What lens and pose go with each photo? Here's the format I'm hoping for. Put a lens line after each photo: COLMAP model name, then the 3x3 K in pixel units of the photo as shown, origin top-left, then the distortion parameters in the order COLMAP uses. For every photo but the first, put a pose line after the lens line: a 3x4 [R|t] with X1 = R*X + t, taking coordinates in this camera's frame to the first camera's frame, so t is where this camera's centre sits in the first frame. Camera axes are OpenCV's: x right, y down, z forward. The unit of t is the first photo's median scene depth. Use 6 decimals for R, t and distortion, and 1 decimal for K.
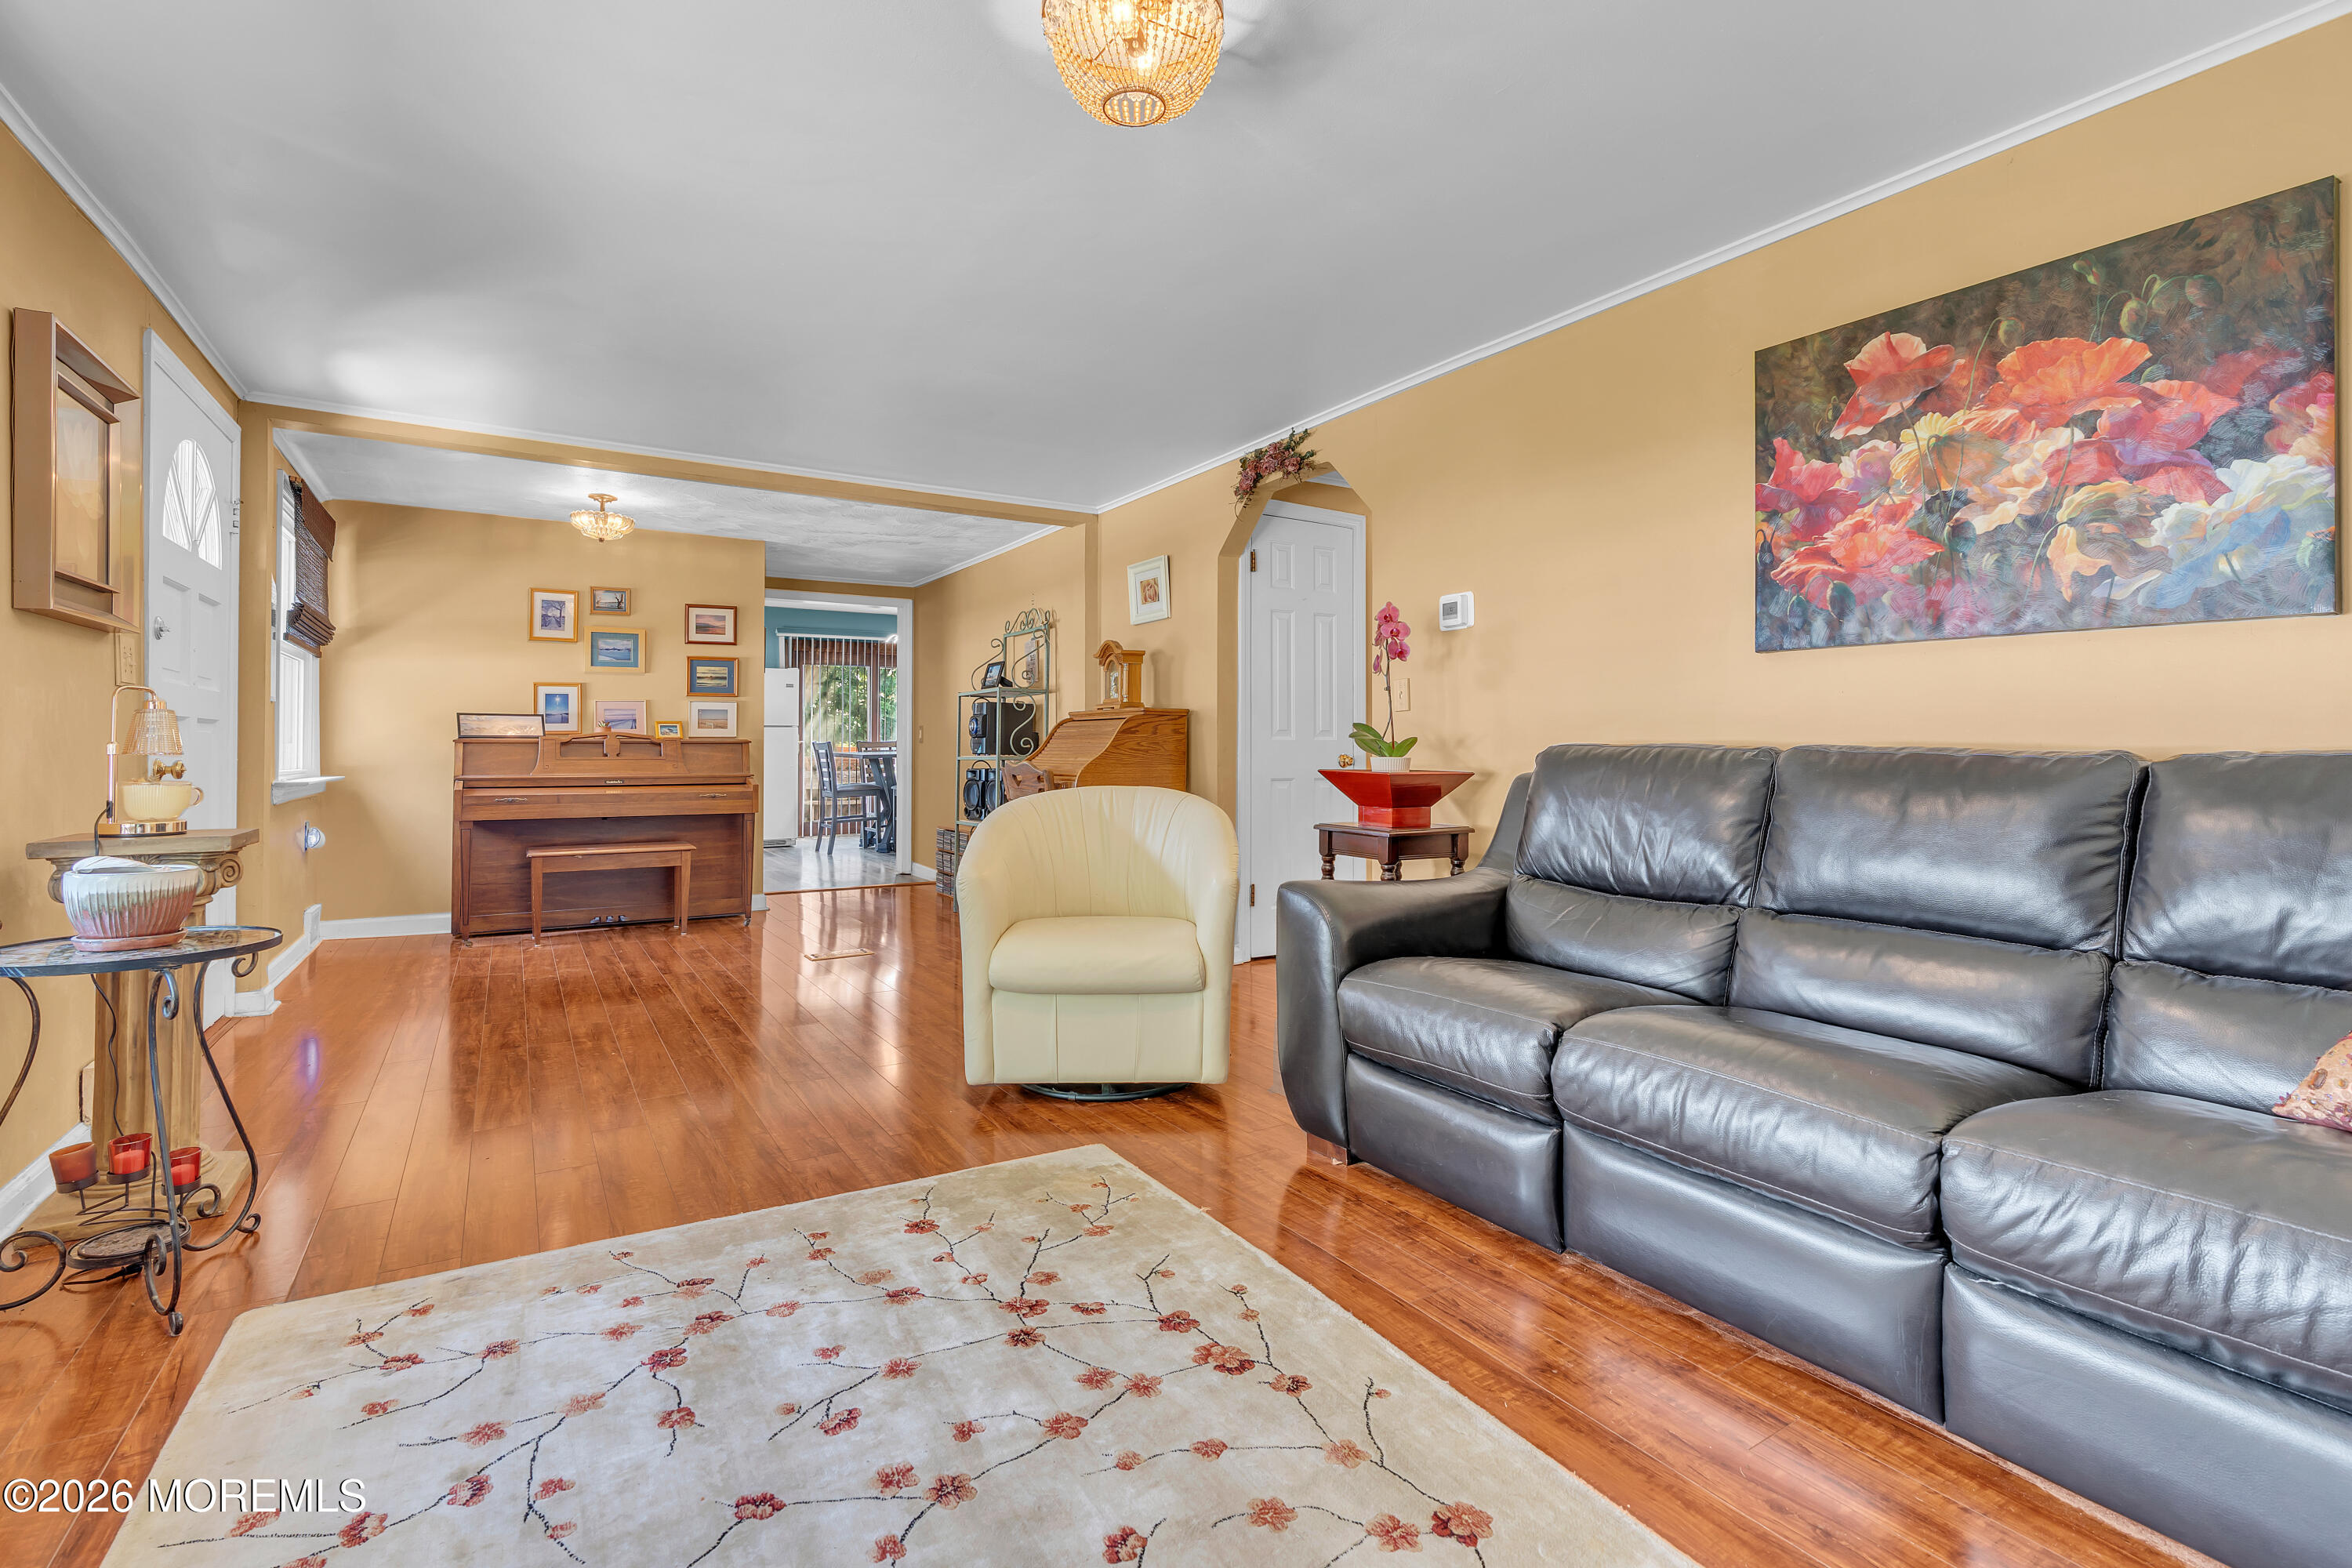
lens RADIAL K [[1062.6, 0, 1139.8], [0, 1062.6, 727.6], [0, 0, 1]] dist [-0.012472, 0.002254]
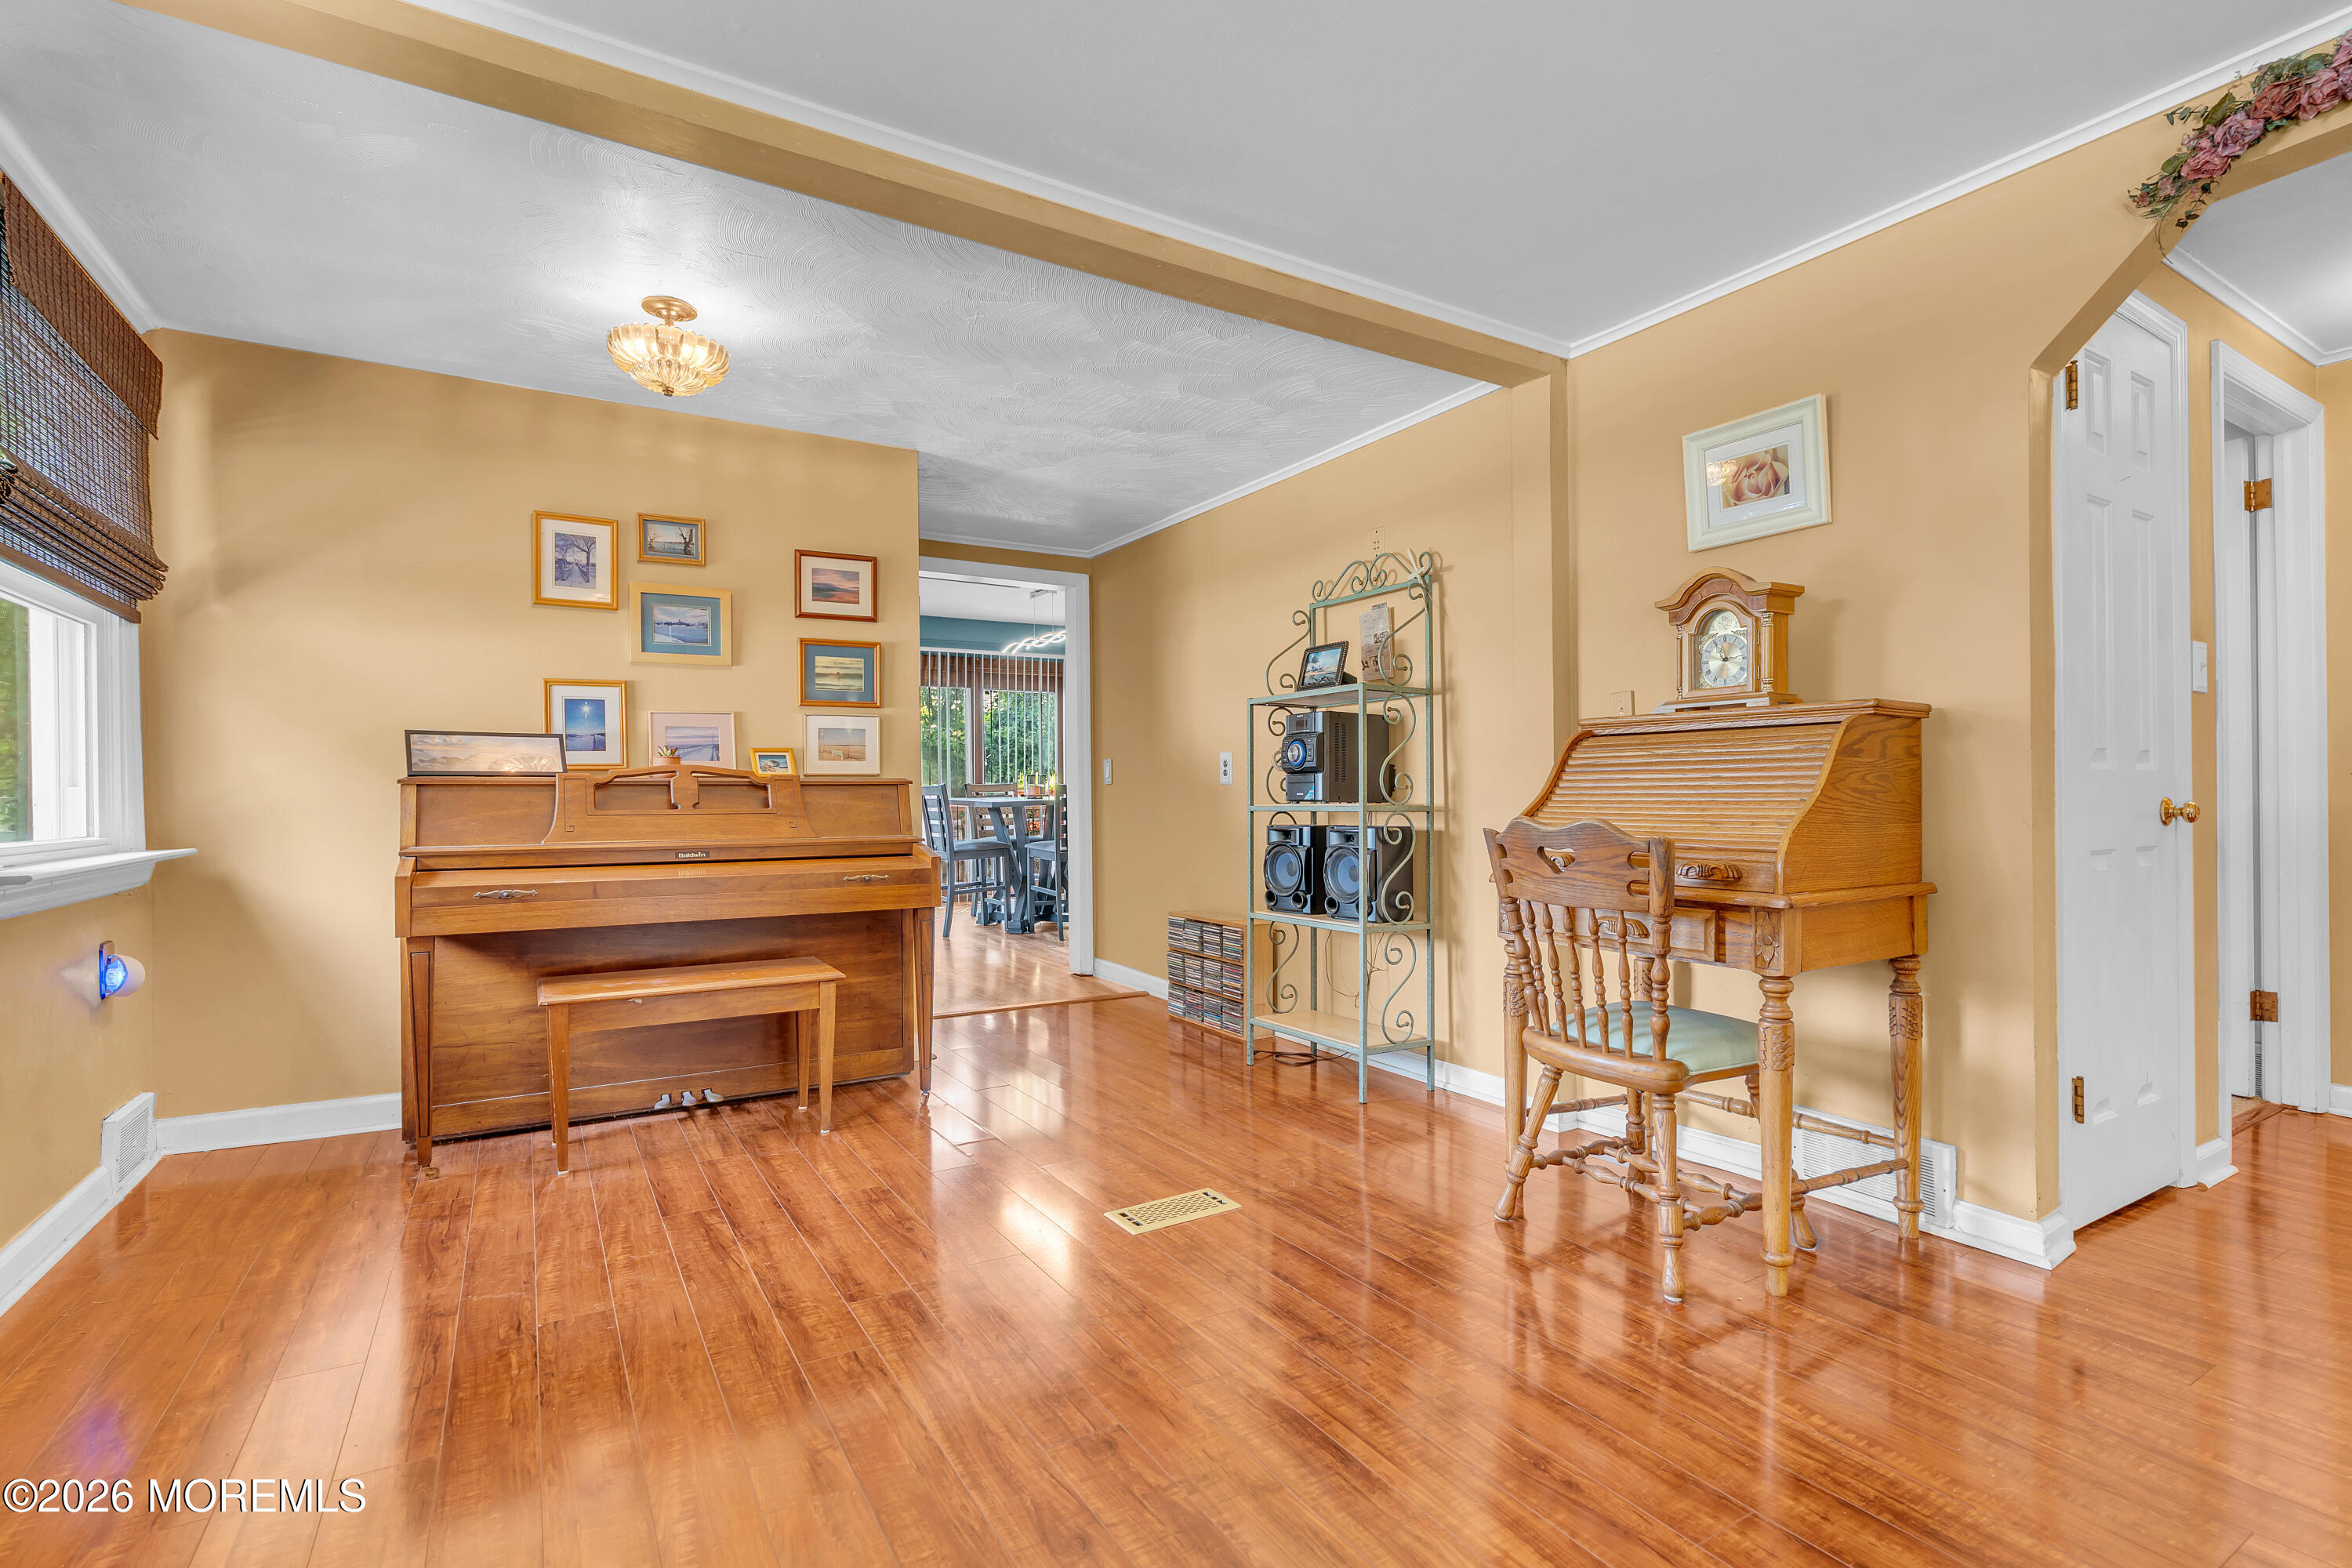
lens RADIAL K [[1062.6, 0, 1129.9], [0, 1062.6, 802.4], [0, 0, 1]] dist [-0.012472, 0.002254]
pose [[0.999873, -0.004407, -0.015340, -0.248412], [0.004832, 0.999603, 0.027756, 0.009345], [0.015212, -0.027827, 0.999497, 0.432965]]
